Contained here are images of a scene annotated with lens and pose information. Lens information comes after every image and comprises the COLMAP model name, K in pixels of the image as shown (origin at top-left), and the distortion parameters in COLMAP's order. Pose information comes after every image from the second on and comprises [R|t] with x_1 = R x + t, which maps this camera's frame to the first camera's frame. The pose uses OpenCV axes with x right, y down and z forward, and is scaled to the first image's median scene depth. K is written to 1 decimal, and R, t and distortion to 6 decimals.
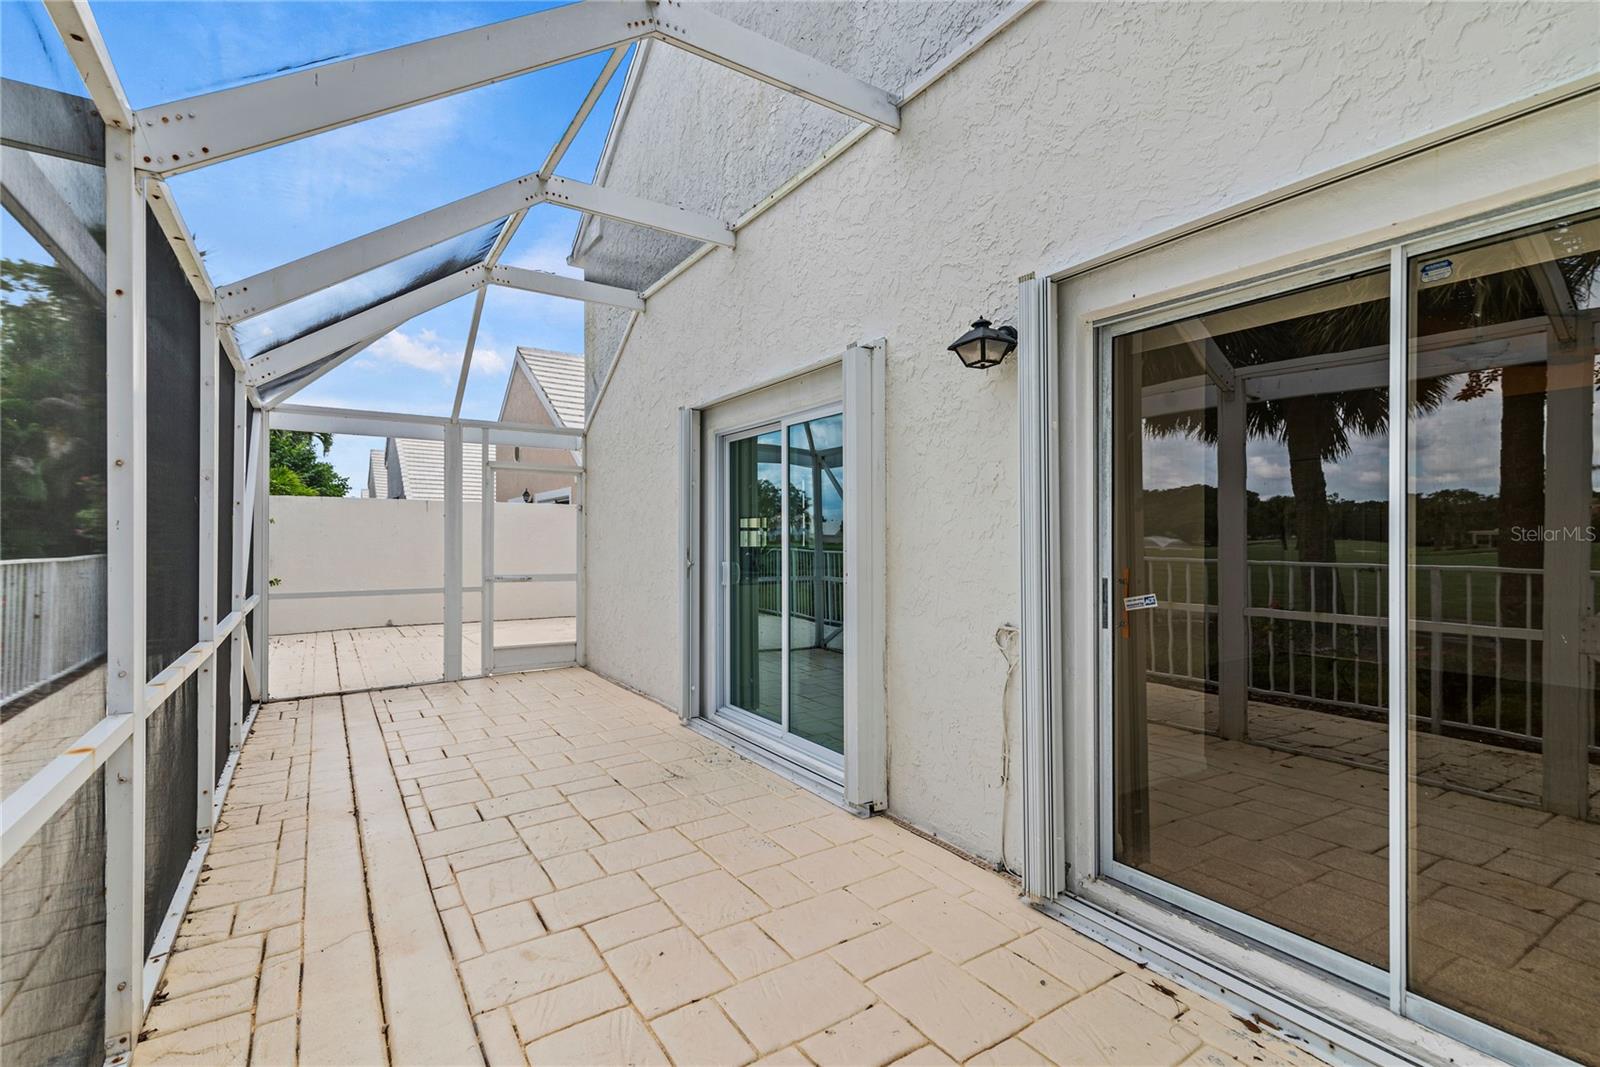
lens RADIAL K [[725.9, 0, 800.2], [0, 725.9, 535.6], [0, 0, 1]] dist [0.012317, -0.000722]
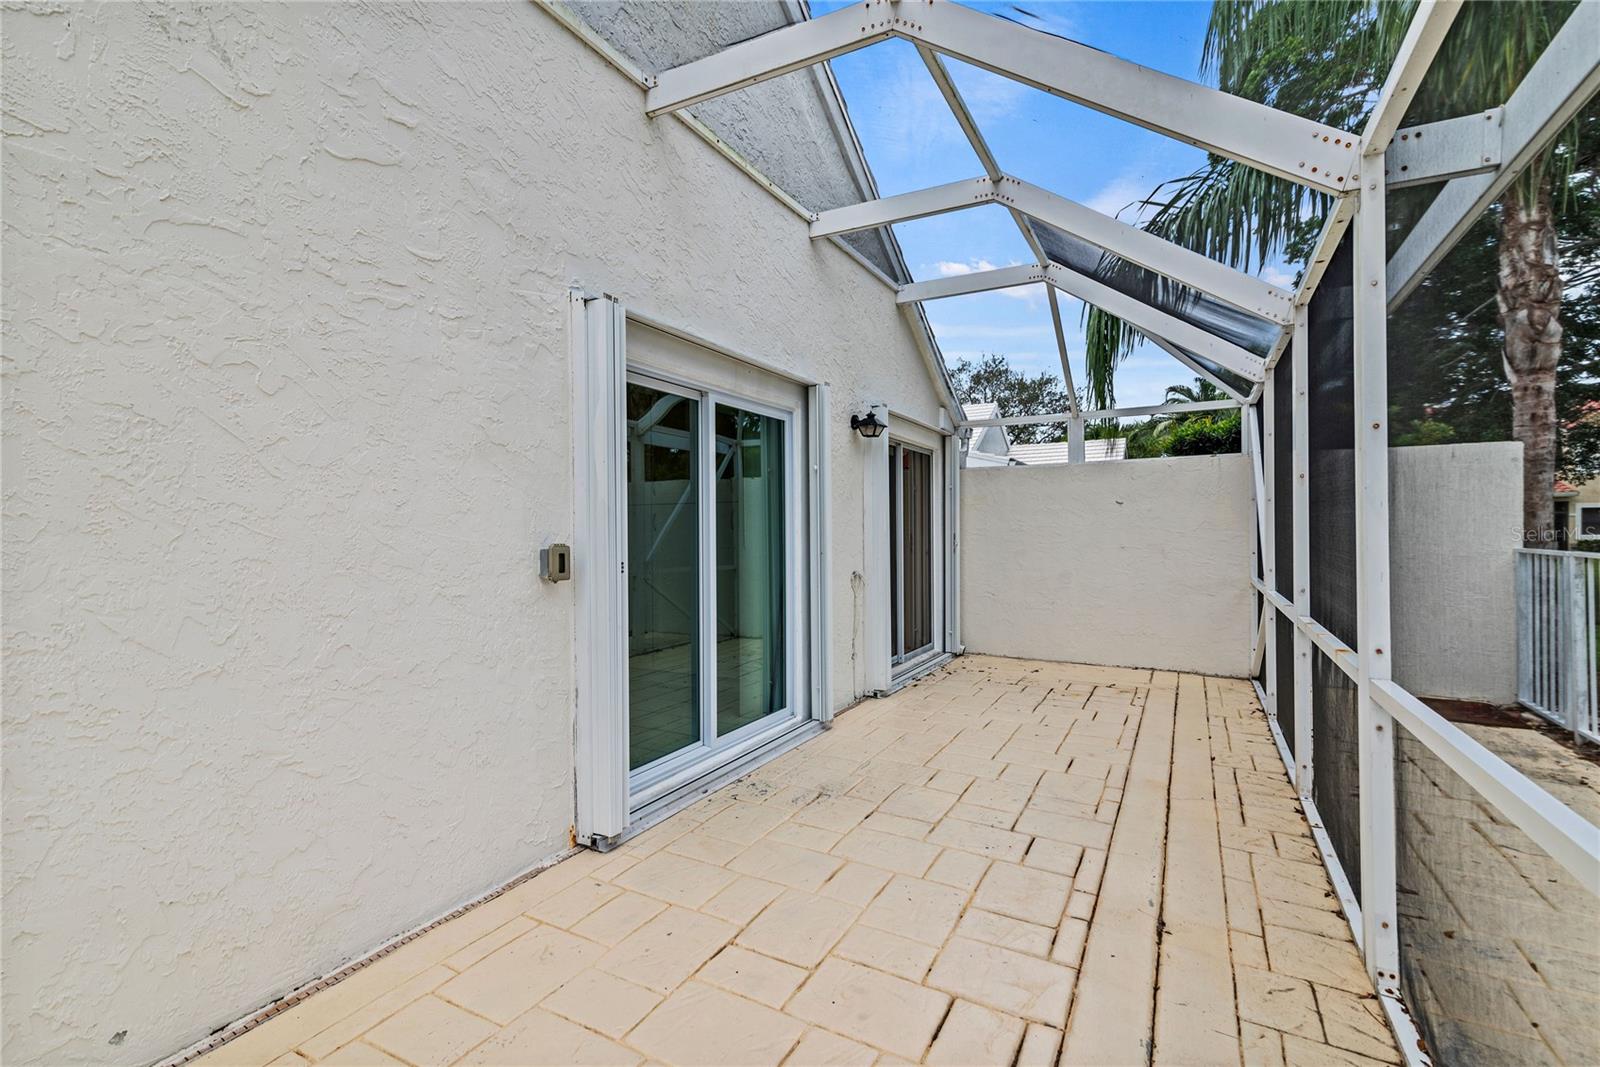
lens RADIAL K [[725.9, 0, 796.3], [0, 725.9, 528.6], [0, 0, 1]] dist [0.012317, -0.000722]
pose [[-0.474422, 0.008275, 0.880259, -0.987755], [-0.000845, 0.999951, -0.009855, 0.018843], [-0.880297, -0.005419, -0.474392, 1.529562]]
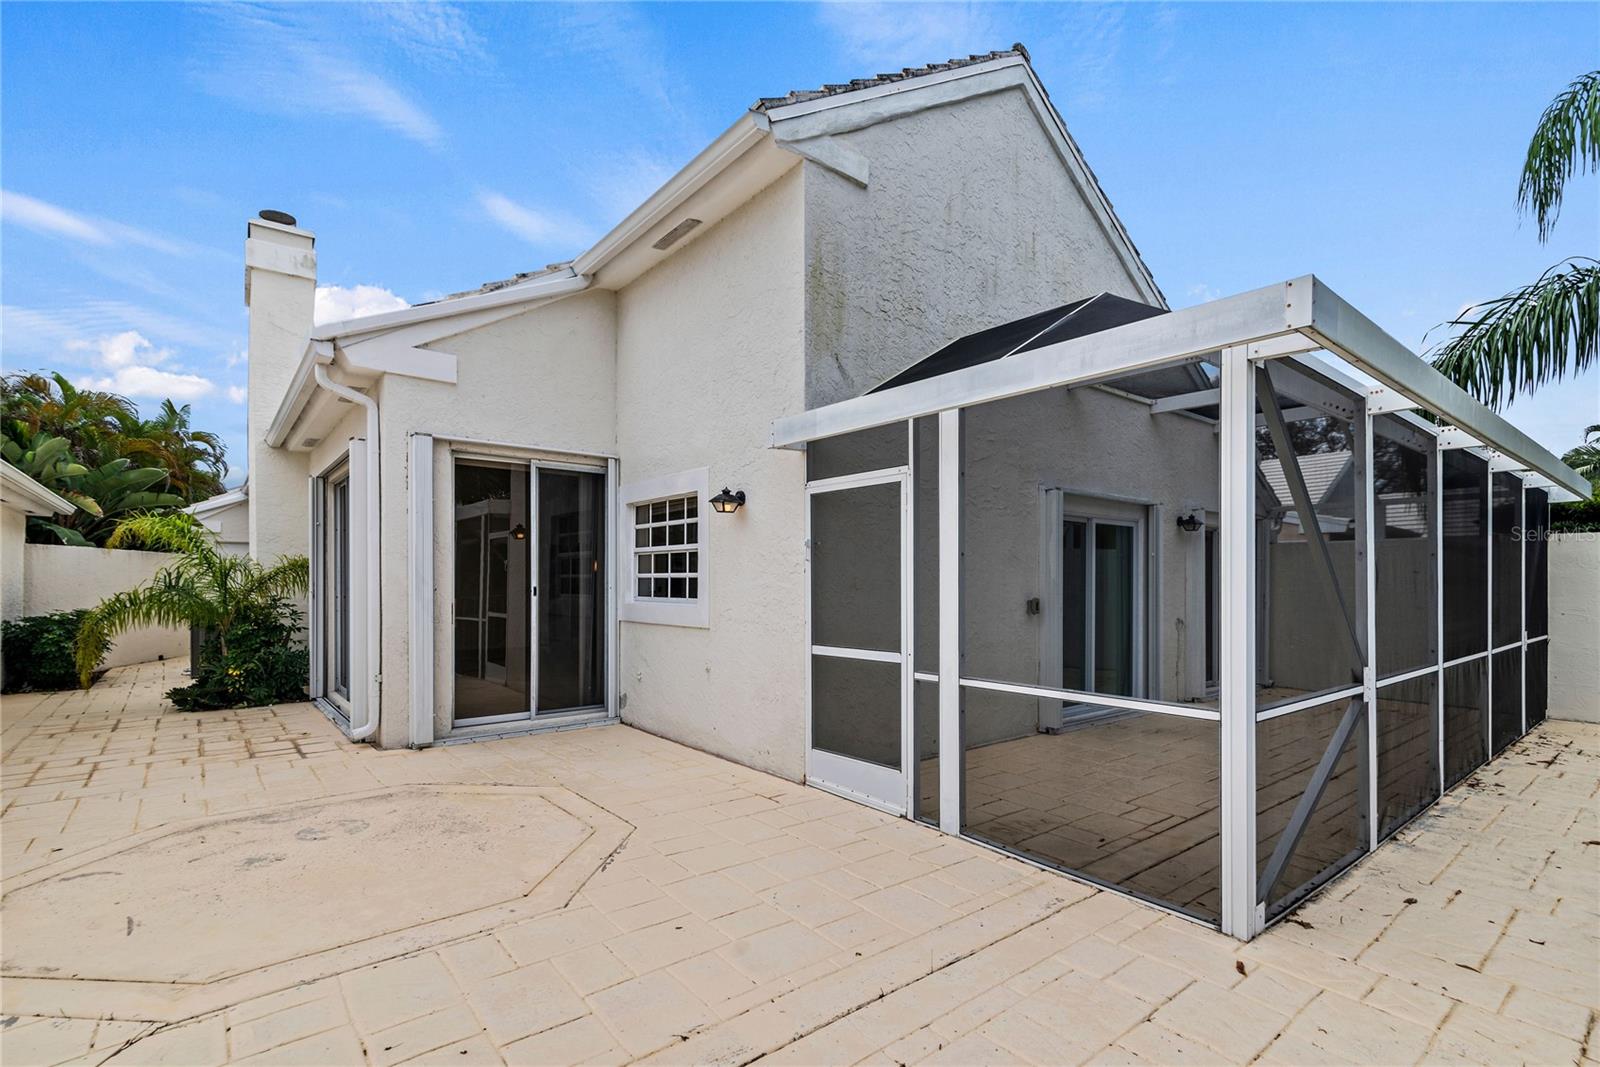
lens RADIAL K [[725.9, 0, 796.6], [0, 725.9, 588.5], [0, 0, 1]] dist [0.012317, -0.000722]
pose [[-0.094648, -0.000035, 0.995511, -1.824444], [-0.011802, 0.999930, -0.001087, 0.014388], [-0.995441, -0.011851, -0.094642, 2.081324]]
